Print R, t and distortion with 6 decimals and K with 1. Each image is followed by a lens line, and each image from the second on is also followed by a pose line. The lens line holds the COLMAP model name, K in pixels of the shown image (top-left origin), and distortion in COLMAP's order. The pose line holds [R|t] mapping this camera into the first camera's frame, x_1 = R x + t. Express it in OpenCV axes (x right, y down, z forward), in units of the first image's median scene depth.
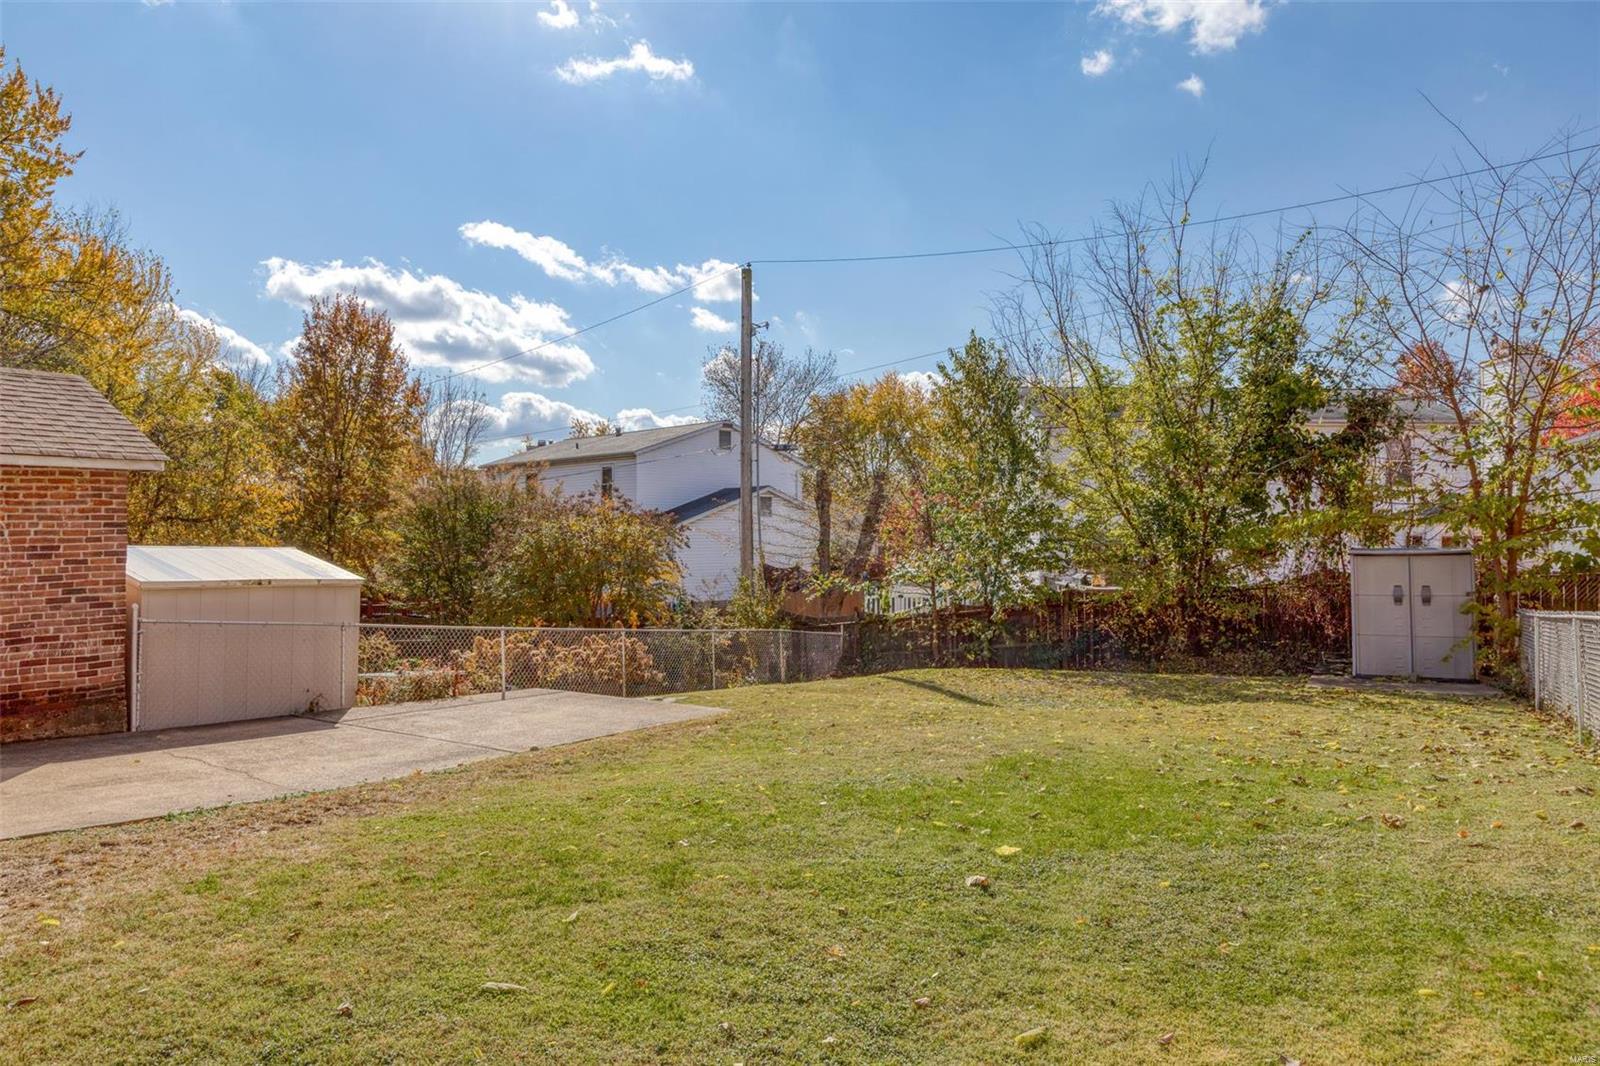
lens RADIAL K [[987.2, 0, 800.0], [0, 987.2, 533.0], [0, 0, 1]] dist [-0.001054, 0.000723]
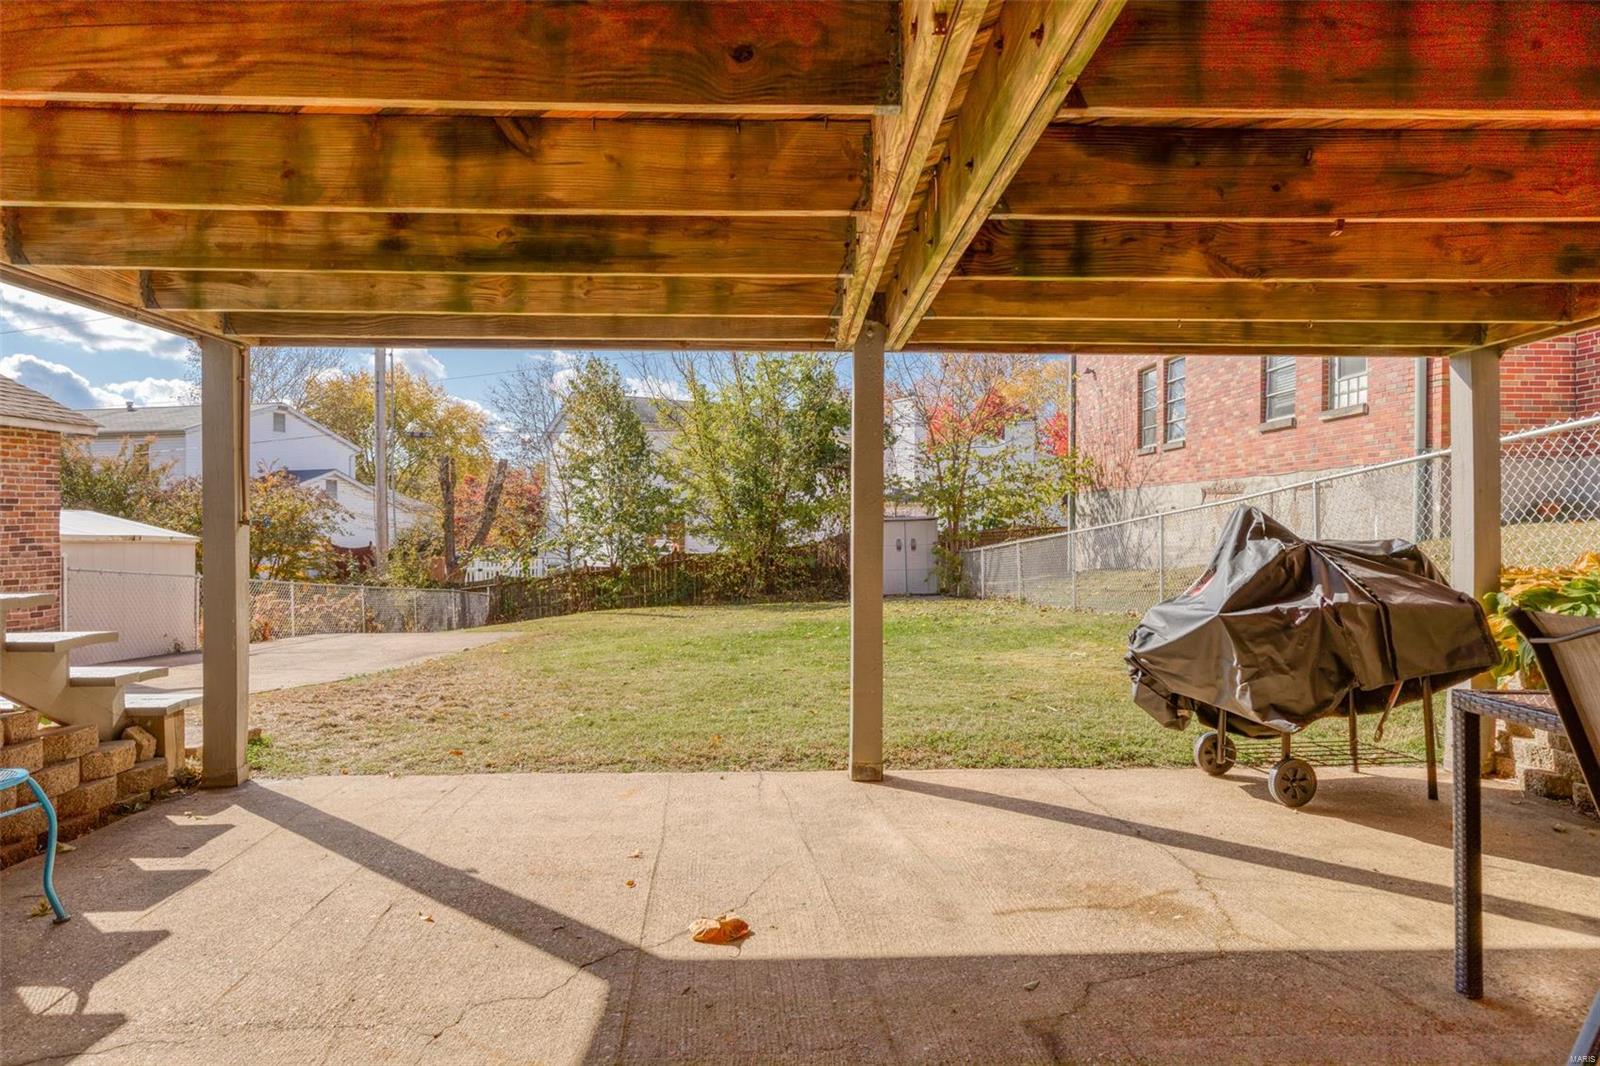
lens RADIAL K [[926.6, 0, 800.0], [0, 926.6, 533.0], [0, 0, 1]] dist [-0.009539, -0.000556]
pose [[0.848297, -0.006996, 0.529475, -0.538121], [0.001649, 0.999943, 0.010569, 0.040438], [-0.529519, -0.008092, 0.848260, -0.338017]]
